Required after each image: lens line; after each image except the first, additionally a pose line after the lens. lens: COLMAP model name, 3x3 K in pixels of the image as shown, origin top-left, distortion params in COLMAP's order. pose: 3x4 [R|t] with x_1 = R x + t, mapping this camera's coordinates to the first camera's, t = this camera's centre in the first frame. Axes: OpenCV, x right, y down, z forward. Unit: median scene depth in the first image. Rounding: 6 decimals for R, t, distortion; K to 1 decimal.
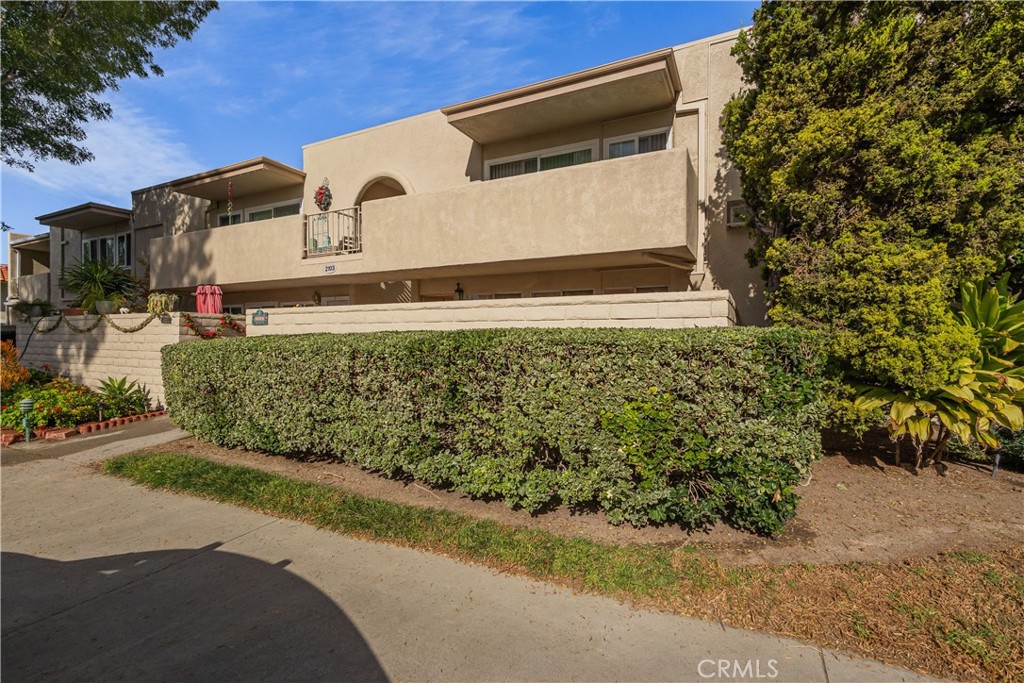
lens RADIAL K [[447.2, 0, 512.0], [0, 447.2, 341.5], [0, 0, 1]] dist [-0.000825, -0.000177]
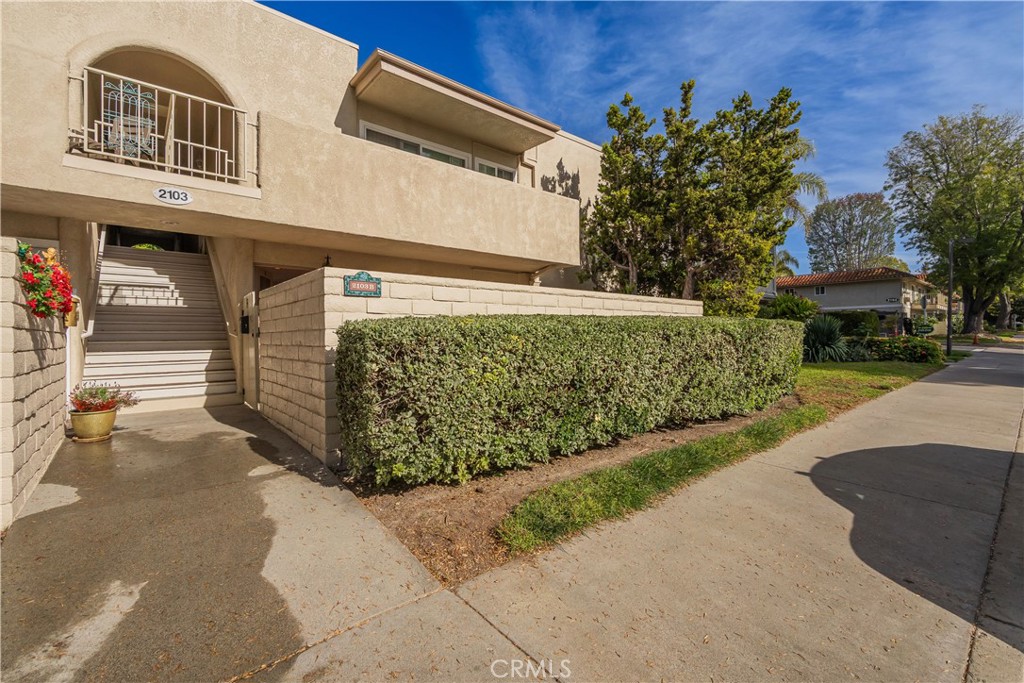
lens RADIAL K [[439.8, 0, 512.5], [0, 439.8, 329.1], [0, 0, 1]] dist [0.001496, 0.000216]
pose [[0.414378, 0.007455, 0.910074, -0.864810], [0.012652, 0.999823, -0.013951, 0.014762], [-0.910017, 0.017295, 0.414210, 0.483062]]
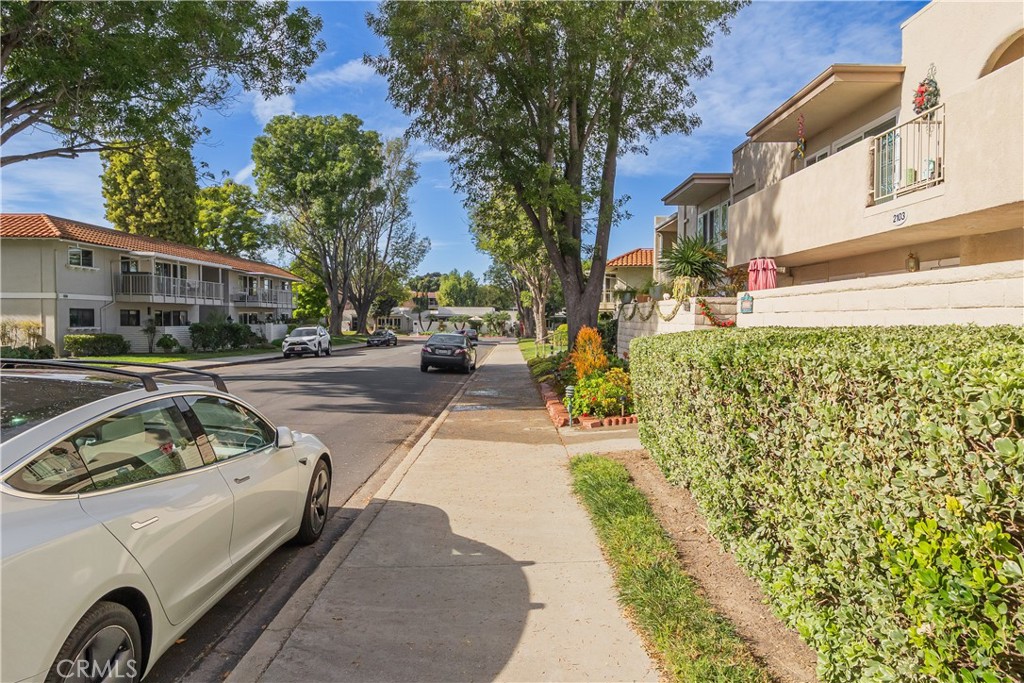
lens RADIAL K [[675.5, 0, 537.6], [0, 675.5, 340.2], [0, 0, 1]] dist [-0.002075, -0.000373]
pose [[0.471381, 0.028282, -0.881476, 0.220327], [-0.009302, 0.999590, 0.027097, -0.016876], [0.881881, -0.004574, 0.471451, 0.141211]]
